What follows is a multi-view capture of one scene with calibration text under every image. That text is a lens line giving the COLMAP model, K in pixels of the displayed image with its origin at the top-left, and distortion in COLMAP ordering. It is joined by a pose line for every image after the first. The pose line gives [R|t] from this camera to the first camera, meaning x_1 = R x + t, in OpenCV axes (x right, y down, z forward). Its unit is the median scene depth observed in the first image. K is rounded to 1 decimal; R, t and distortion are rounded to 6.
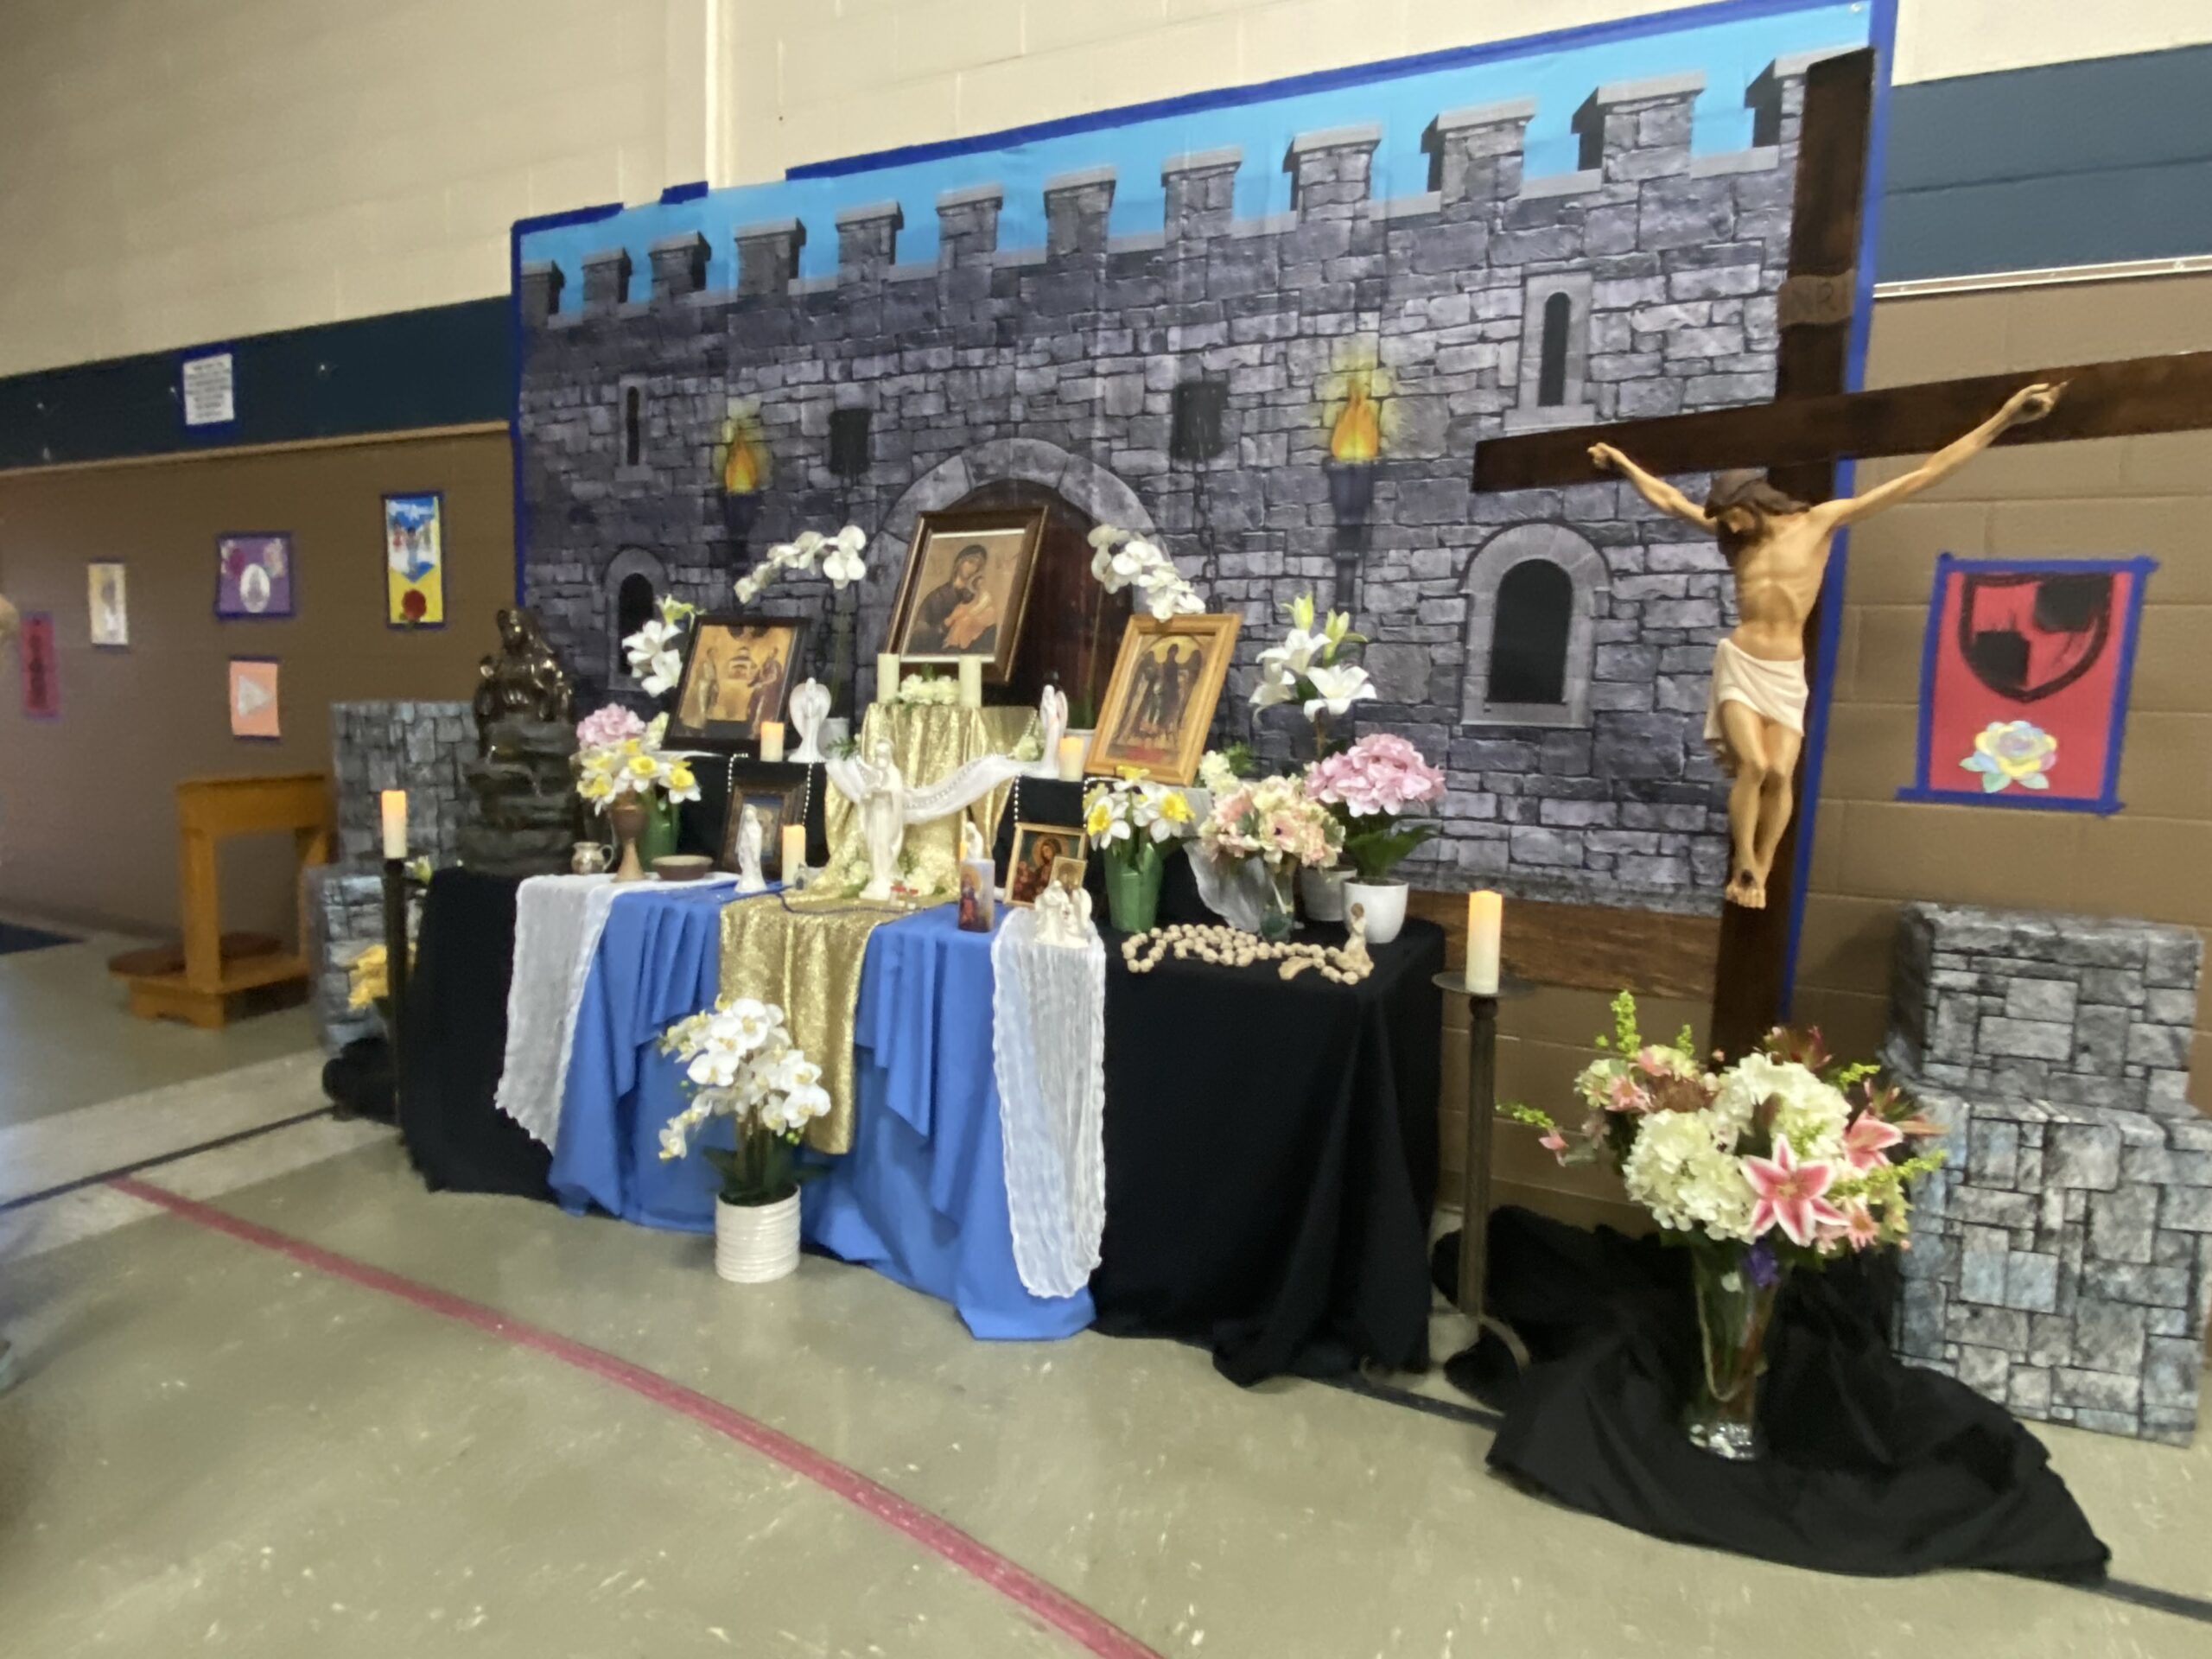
lens RADIAL K [[1201.0, 0, 1117.7], [0, 1201.0, 821.8], [0, 0, 1]] dist [0.001857, -0.000659]
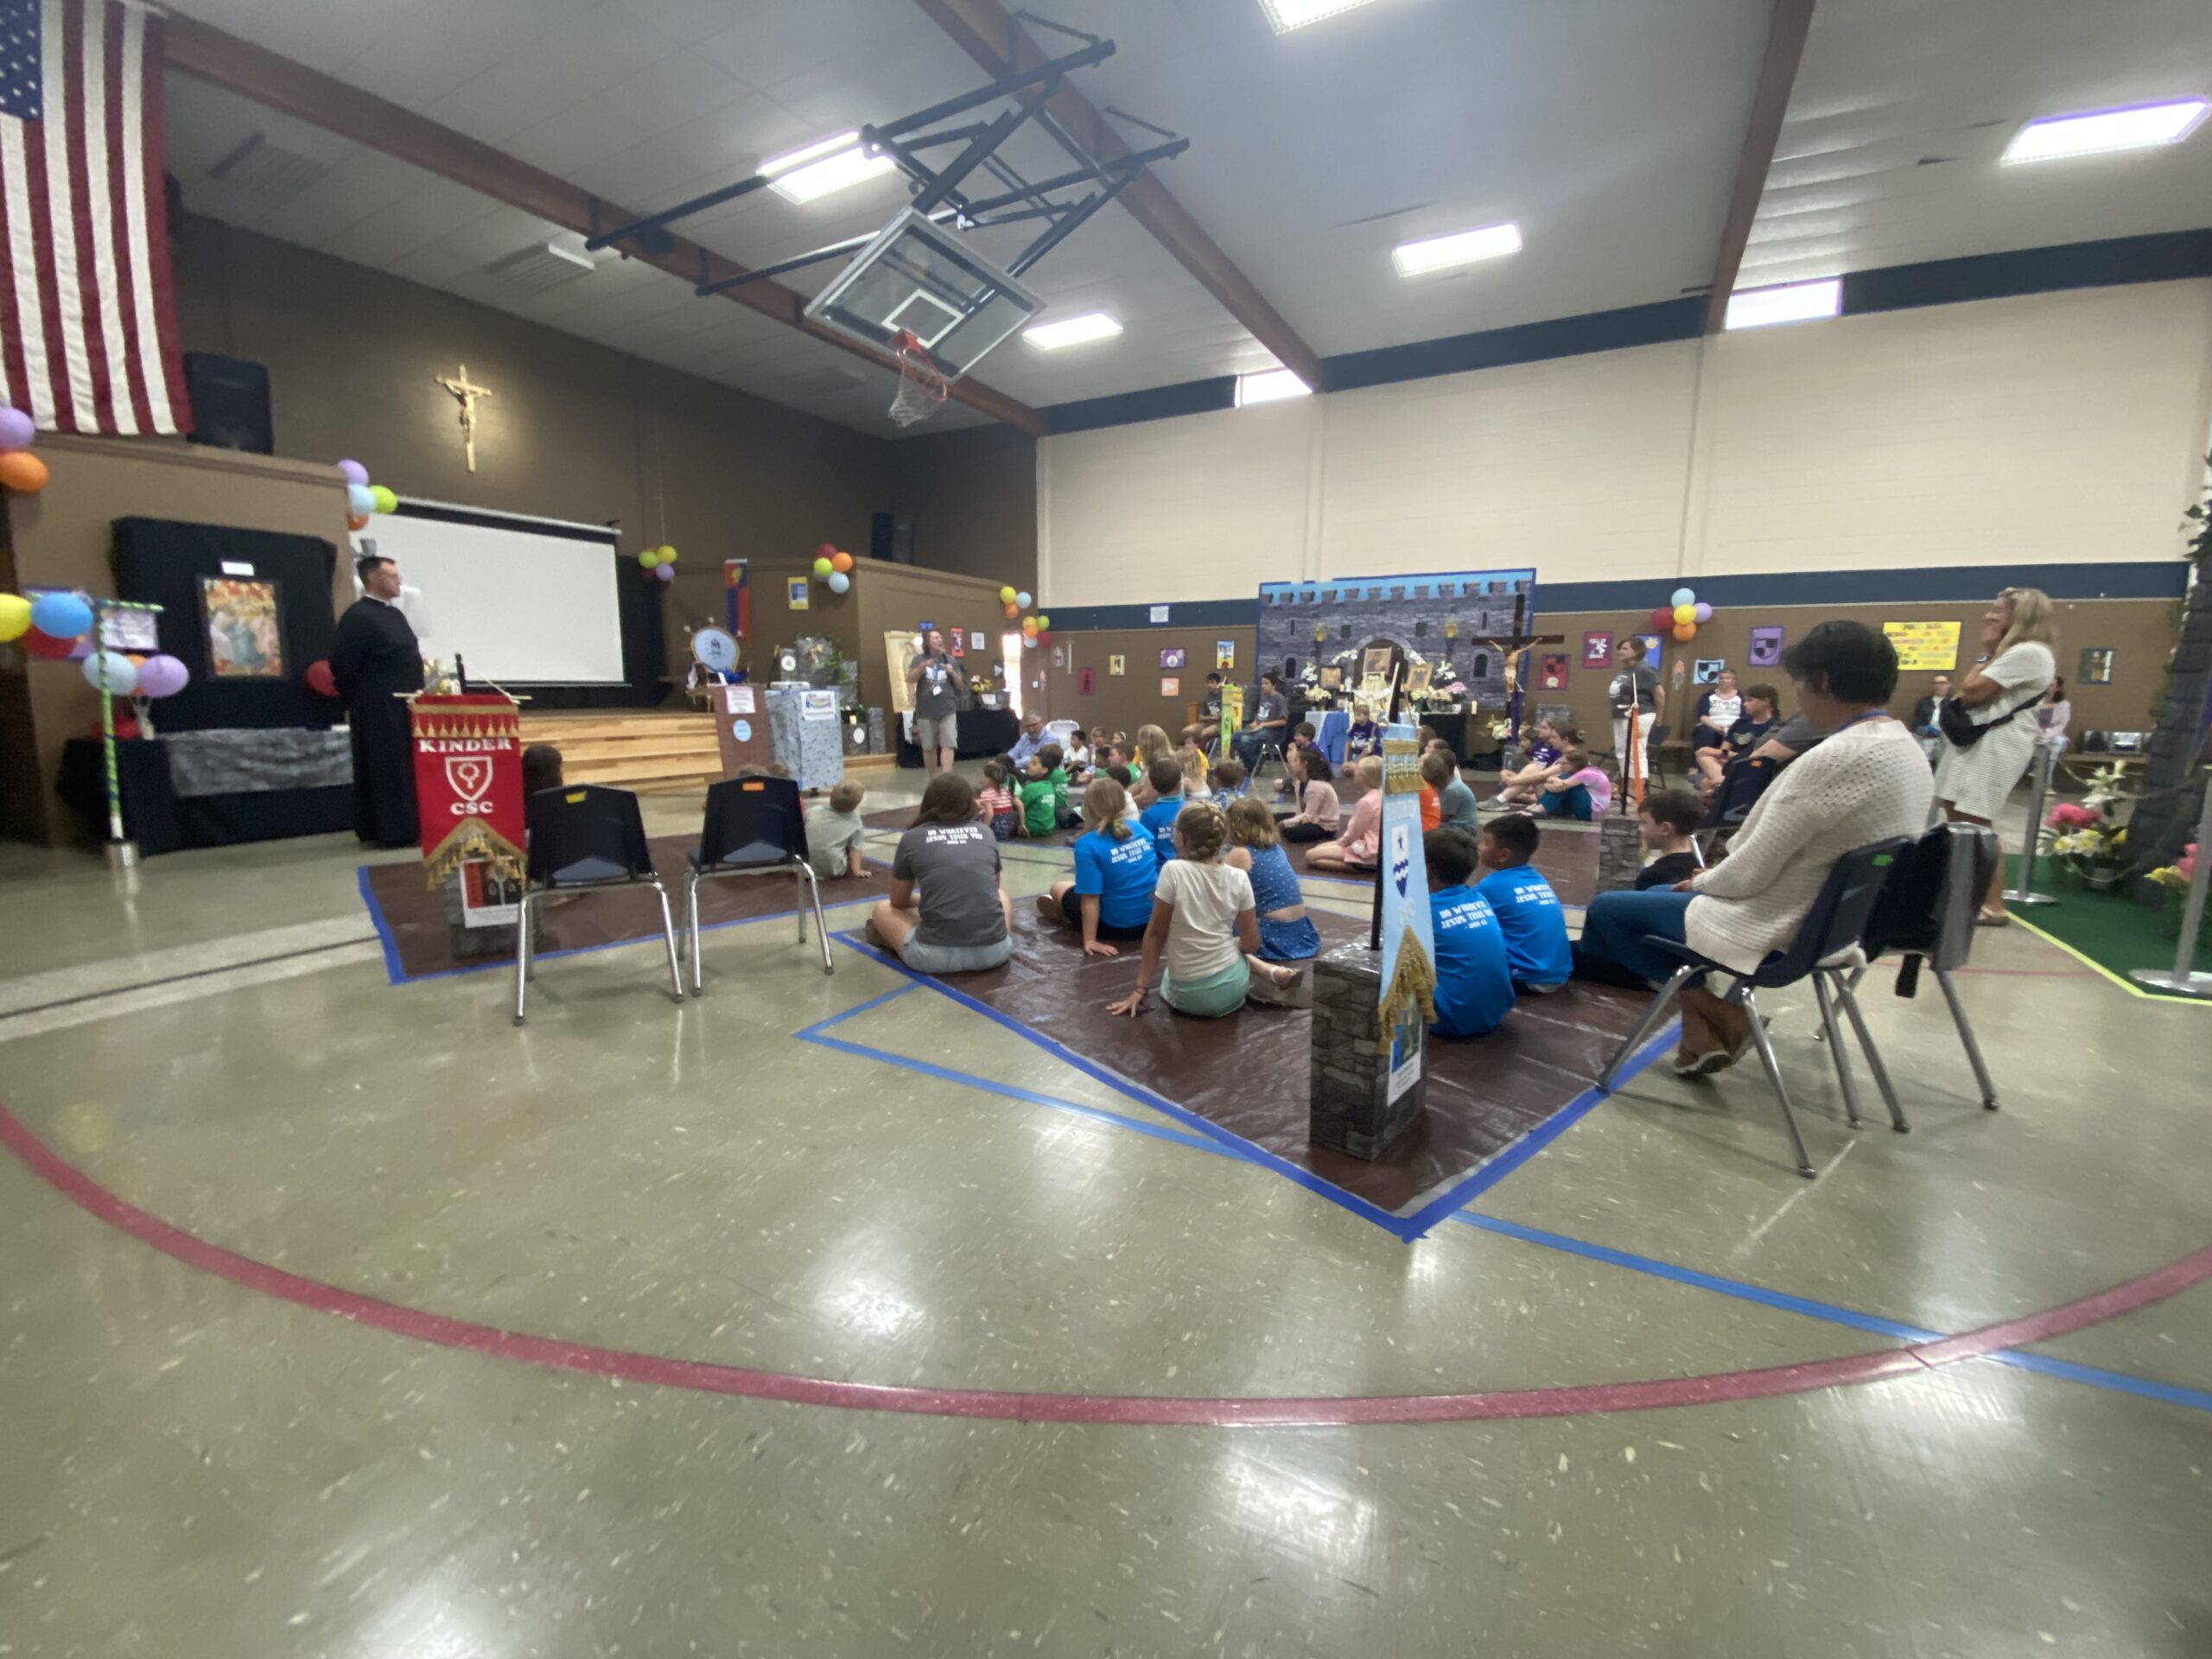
lens RADIAL K [[890.8, 0, 1088.1], [0, 890.8, 835.2], [0, 0, 1]] dist [0.002889, 0.000050]
pose [[0.995505, -0.015001, -0.093514, -1.106419], [0.019733, 0.998560, 0.049880, 0.394048], [0.092631, -0.051501, 0.994368, -3.351823]]
